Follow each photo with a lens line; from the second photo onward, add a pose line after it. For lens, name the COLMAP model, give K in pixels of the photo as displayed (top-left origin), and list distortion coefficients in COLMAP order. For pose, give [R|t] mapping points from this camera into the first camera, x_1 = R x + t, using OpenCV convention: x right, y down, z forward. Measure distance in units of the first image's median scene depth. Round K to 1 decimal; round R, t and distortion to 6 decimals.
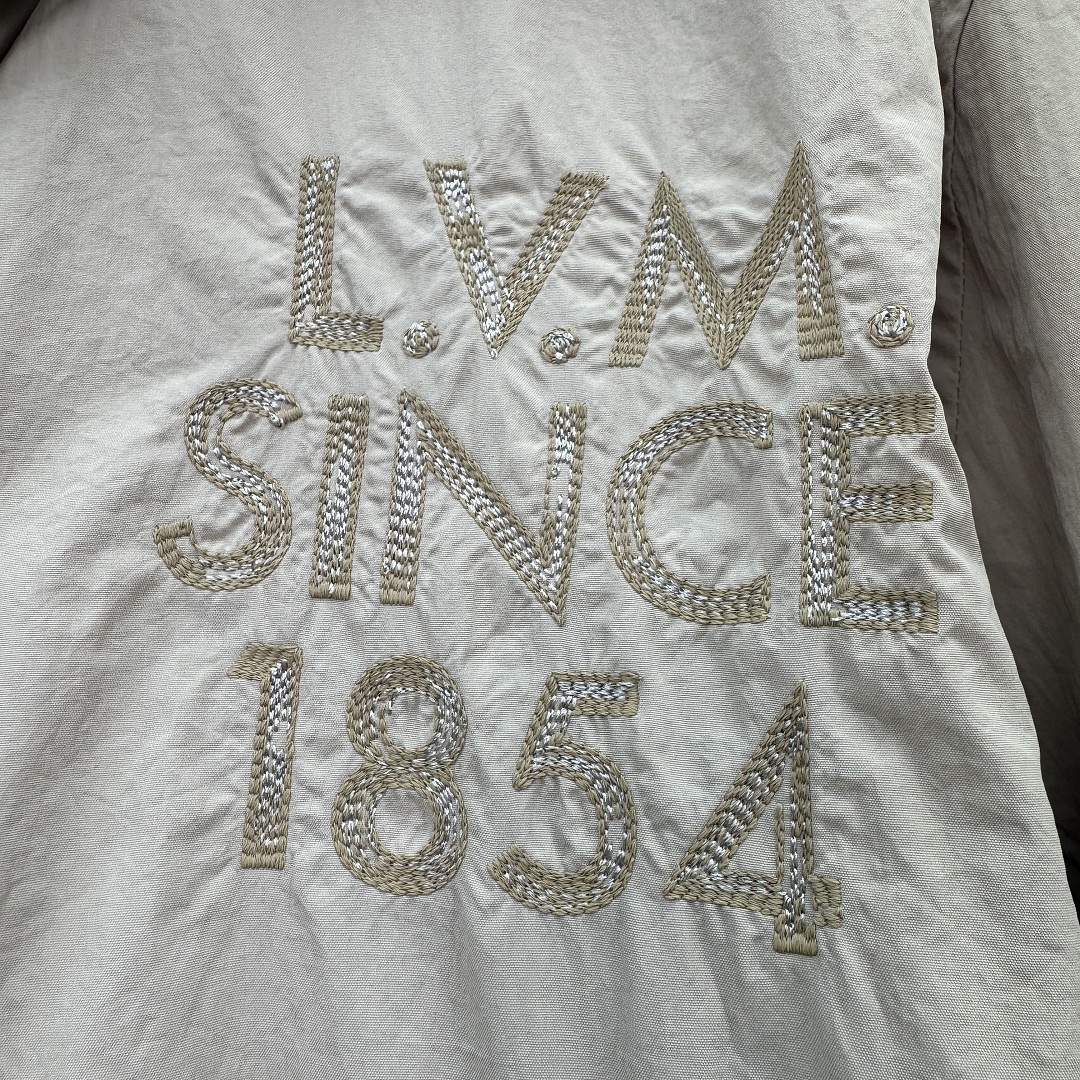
lens RADIAL K [[1073.9, 0, 539.9], [0, 1073.9, 465.4], [0, 0, 1]] dist [-0.009123, 0.004739]
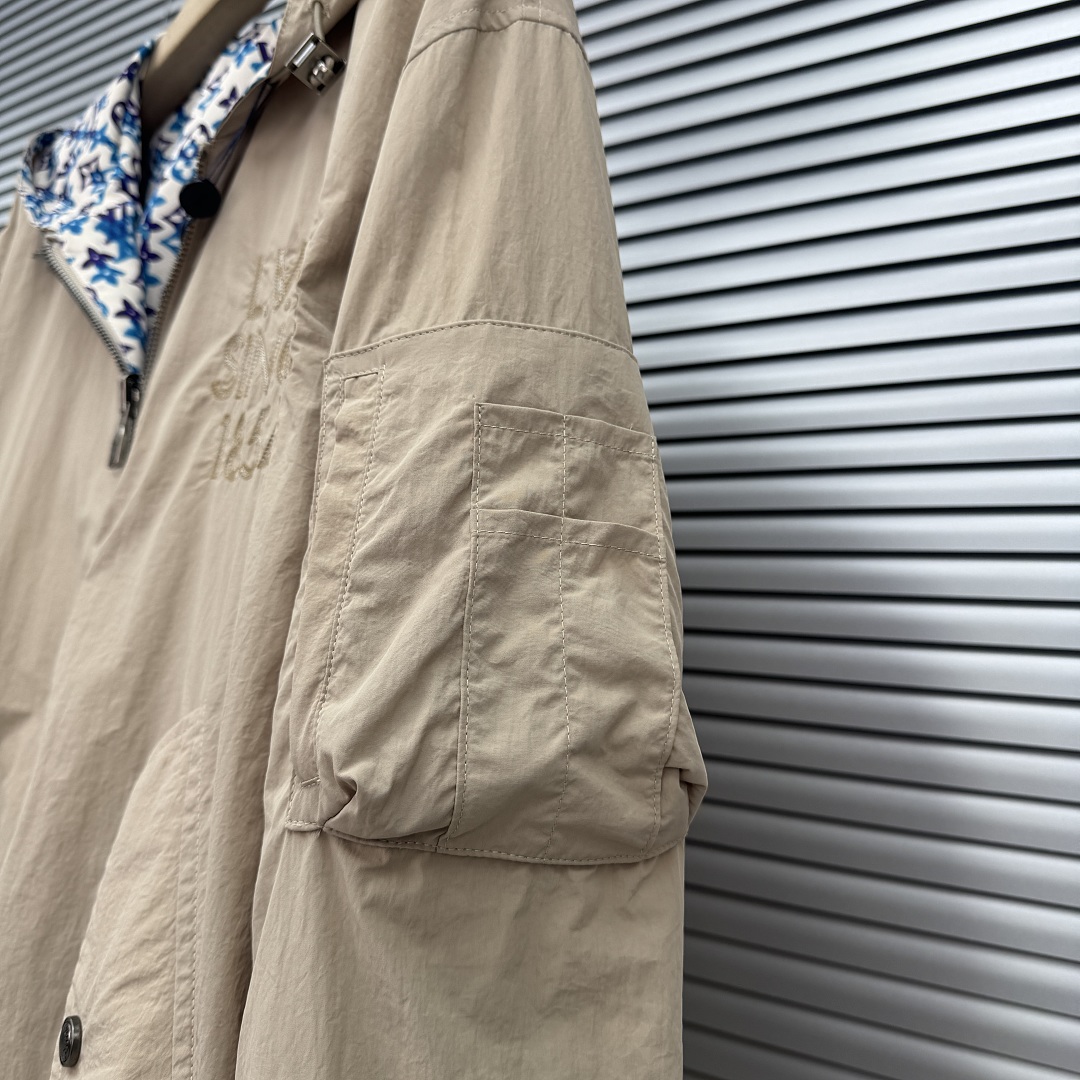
lens RADIAL K [[1058.5, 0, 560.2], [0, 1058.5, 538.8], [0, 0, 1]] dist [0.101710, -0.245628]
pose [[0.712508, -0.026532, -0.701162, 2.708821], [0.021664, 0.999640, -0.015812, 0.620581], [0.701329, -0.003923, 0.712826, -0.571509]]
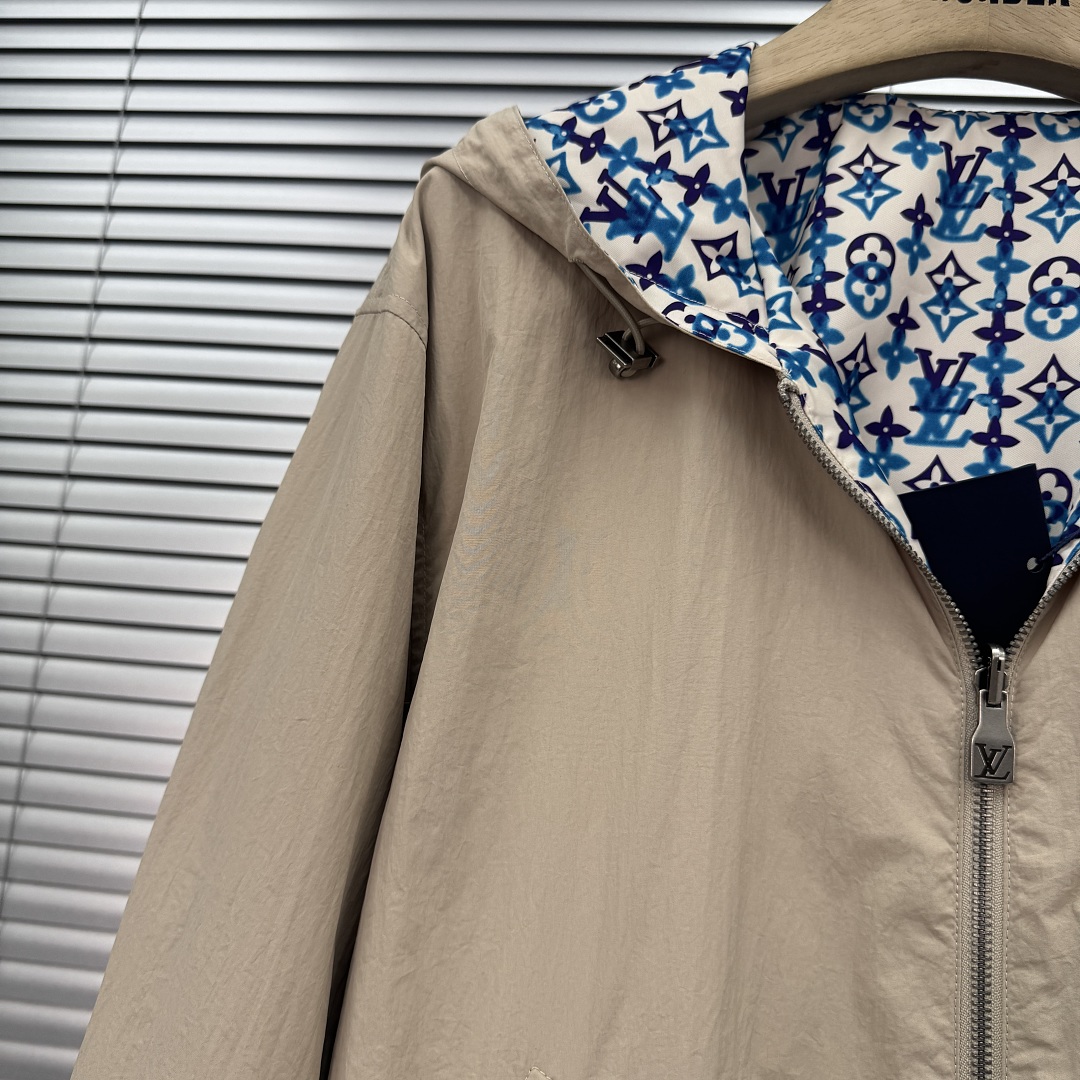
lens RADIAL K [[1126.8, 0, 538.3], [0, 1126.8, 528.0], [0, 0, 1]] dist [0.140994, -0.367956]
pose [[0.991273, 0.085855, -0.100038, -1.719388], [-0.082557, 0.995912, 0.036662, -0.321887], [0.102777, -0.028083, 0.994308, -1.851632]]
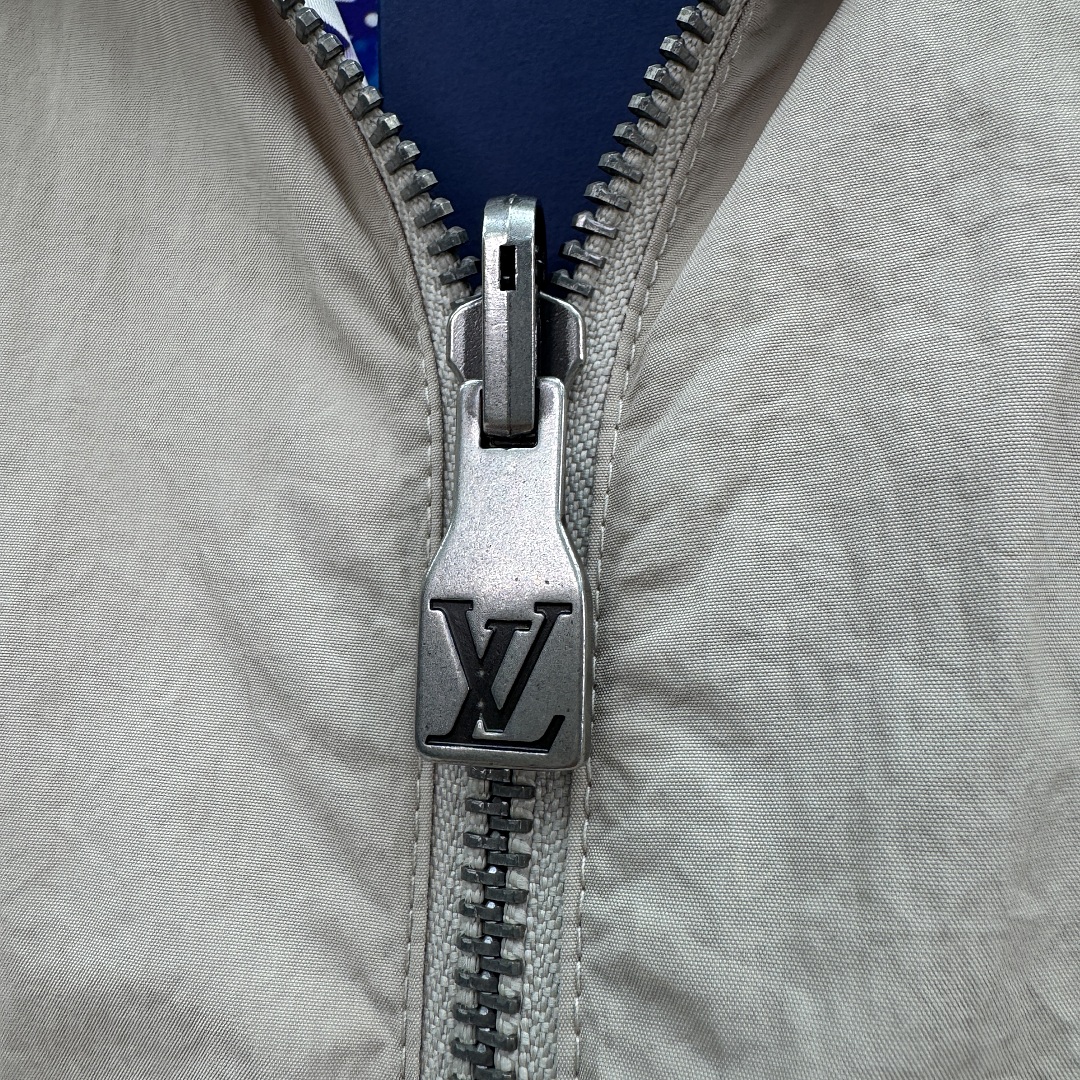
lens RADIAL K [[1142.2, 0, 503.5], [0, 1142.2, 442.4], [0, 0, 1]] dist [-0.006717, -0.000038]
pose [[0.979382, 0.034217, -0.199096, -0.746728], [-0.026226, 0.998746, 0.042635, 0.086295], [0.200306, -0.036534, 0.979052, 0.323460]]
